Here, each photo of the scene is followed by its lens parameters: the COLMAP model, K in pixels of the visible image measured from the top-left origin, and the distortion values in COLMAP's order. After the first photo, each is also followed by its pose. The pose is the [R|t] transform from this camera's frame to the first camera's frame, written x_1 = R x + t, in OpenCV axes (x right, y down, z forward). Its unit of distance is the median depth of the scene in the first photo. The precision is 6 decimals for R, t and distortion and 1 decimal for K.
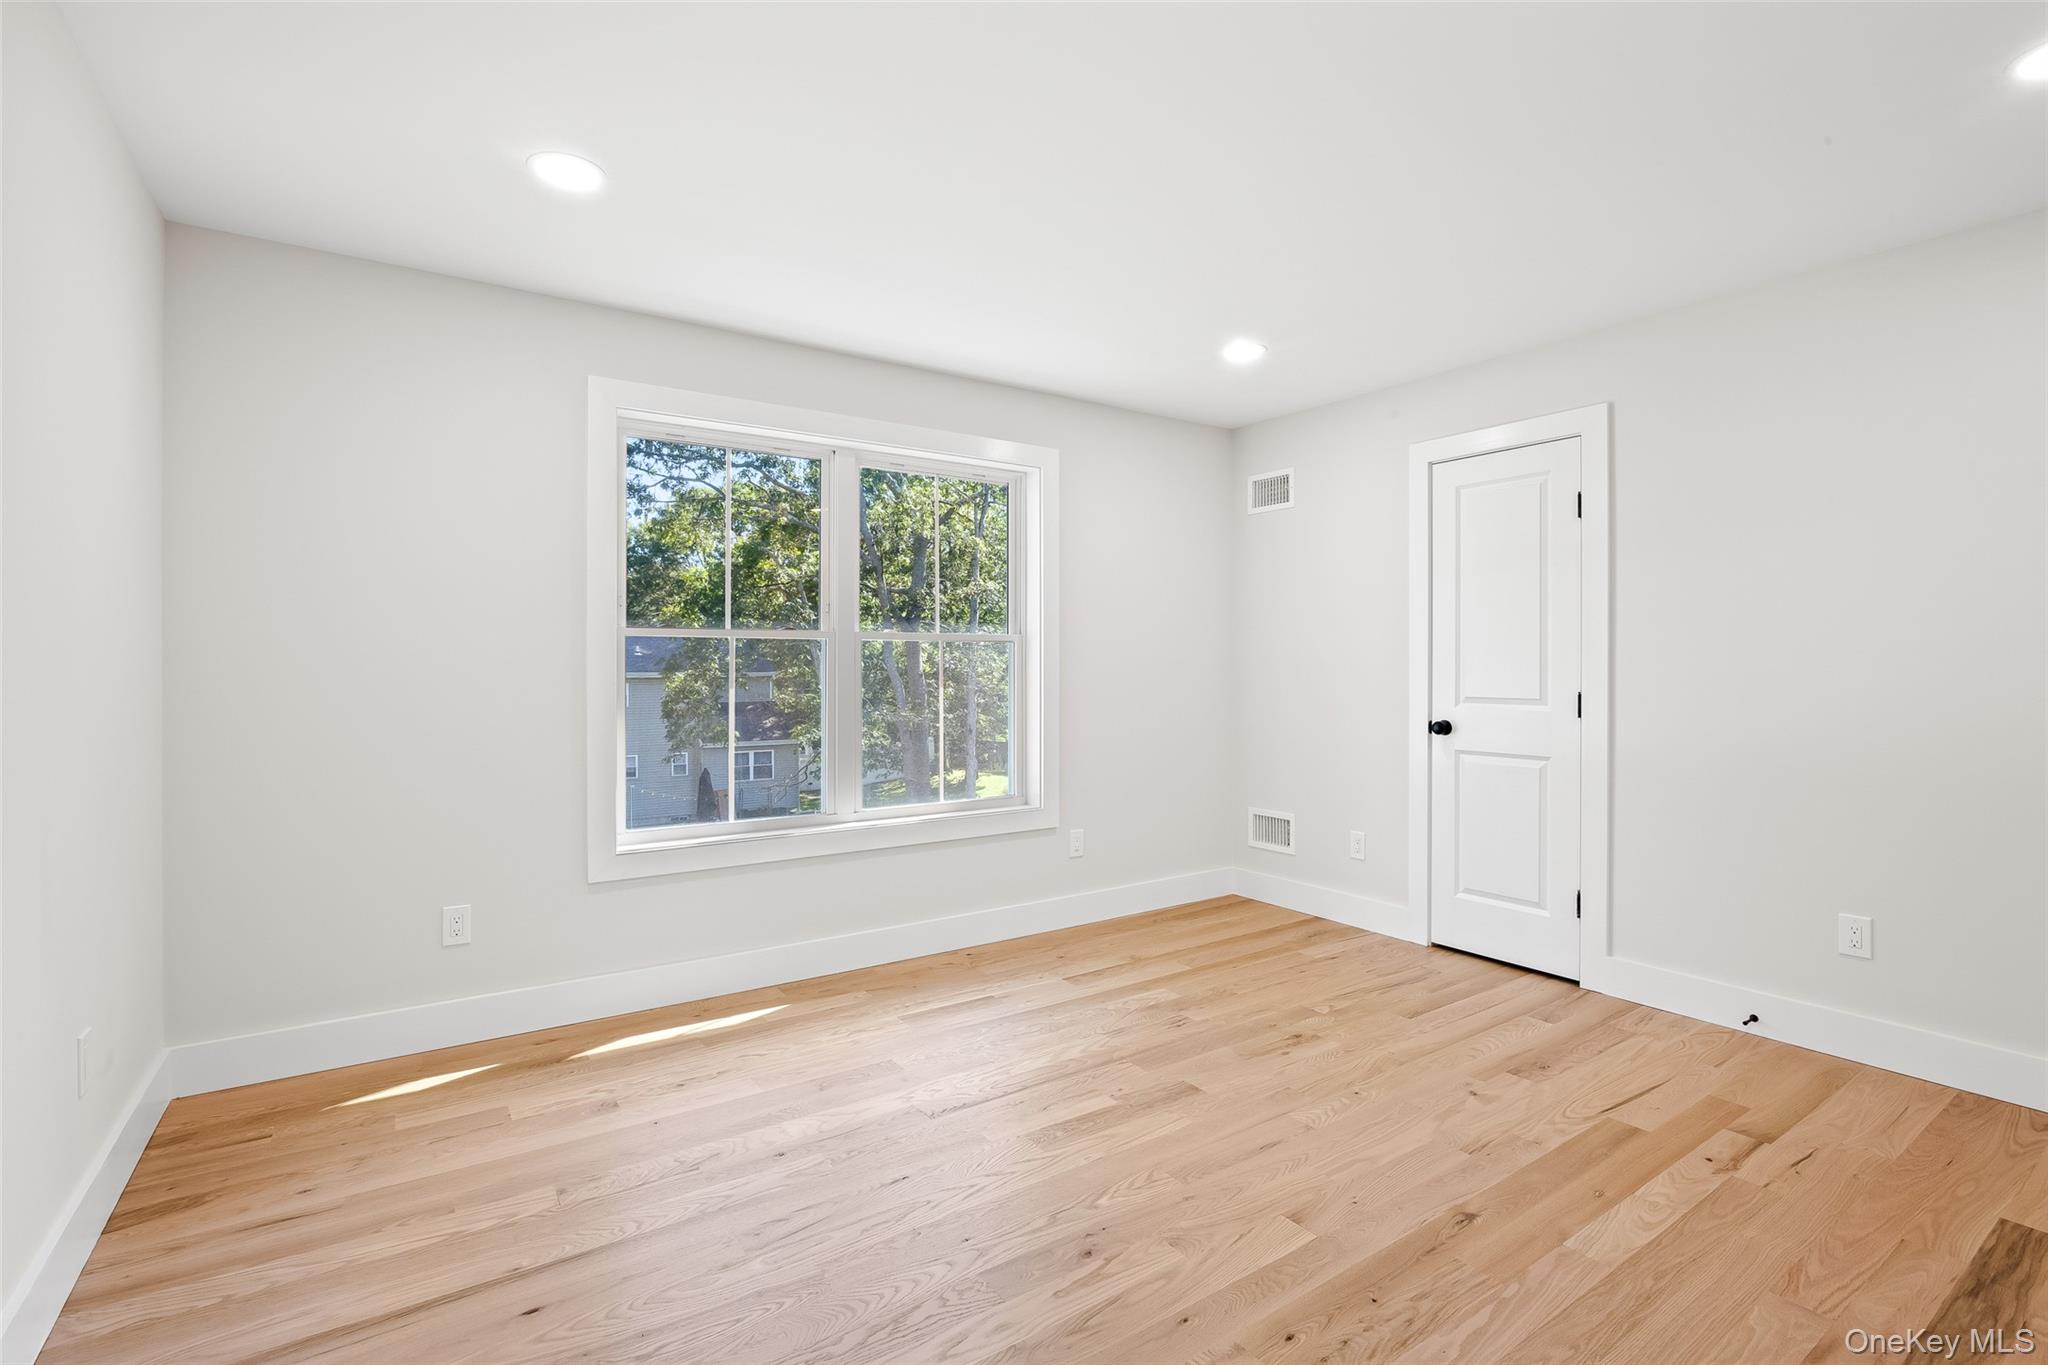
lens RADIAL K [[962.4, 0, 1035.6], [0, 962.4, 667.3], [0, 0, 1]] dist [-0.014755, 0.000474]
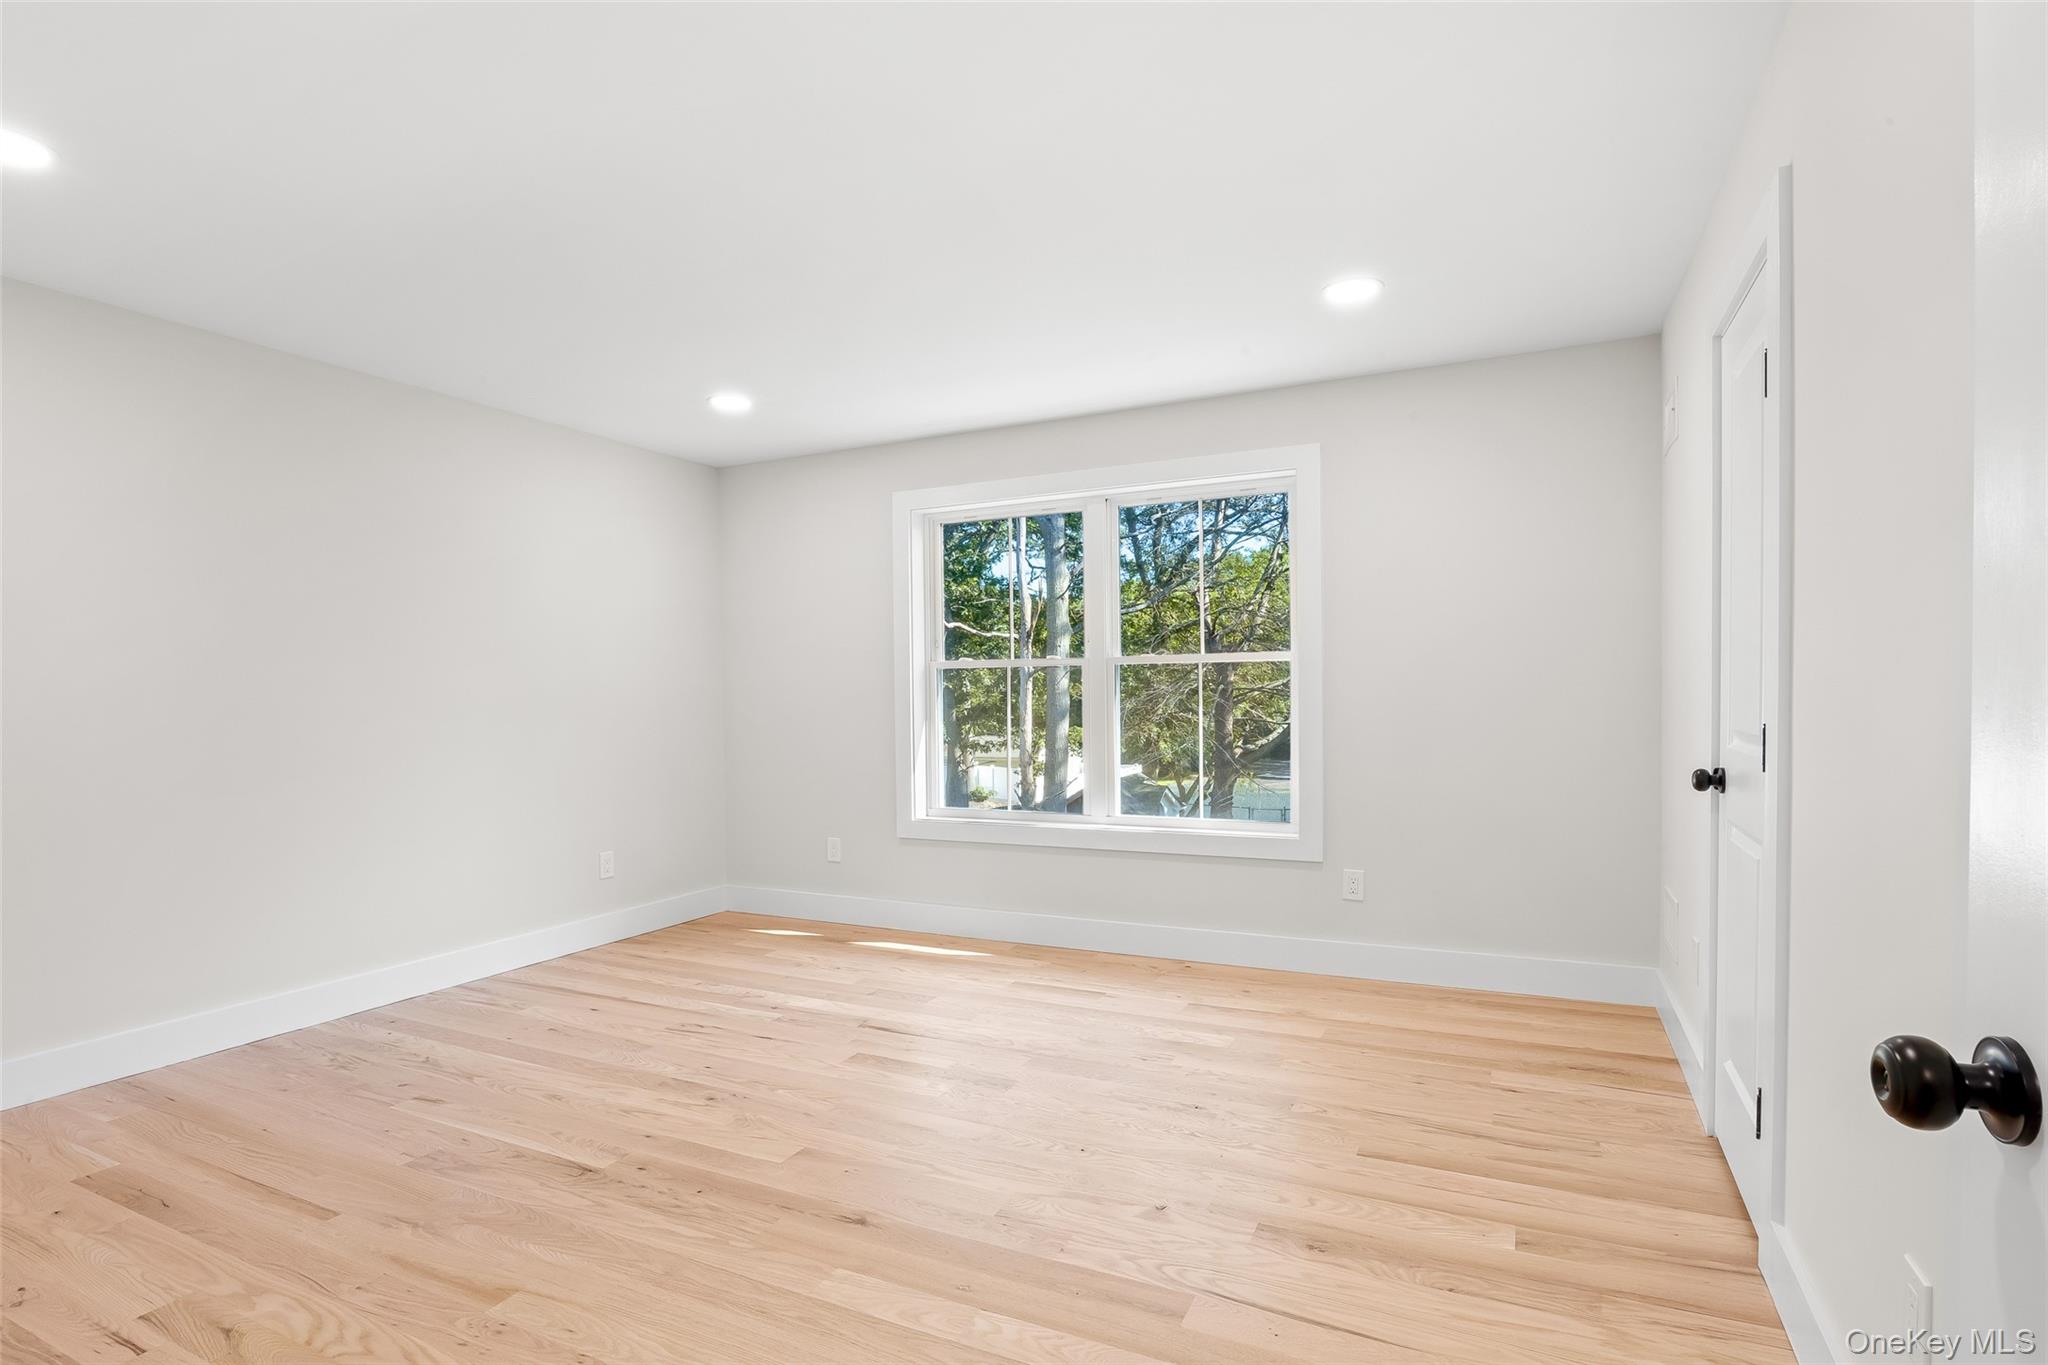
lens RADIAL K [[985.8, 0, 1027.4], [0, 985.8, 713.1], [0, 0, 1]] dist [-0.015980, 0.000341]
pose [[0.495898, 0.011476, -0.868305, 0.882046], [0.014785, 0.999656, 0.021656, 0.001854], [0.868255, -0.023577, 0.495558, 0.387591]]
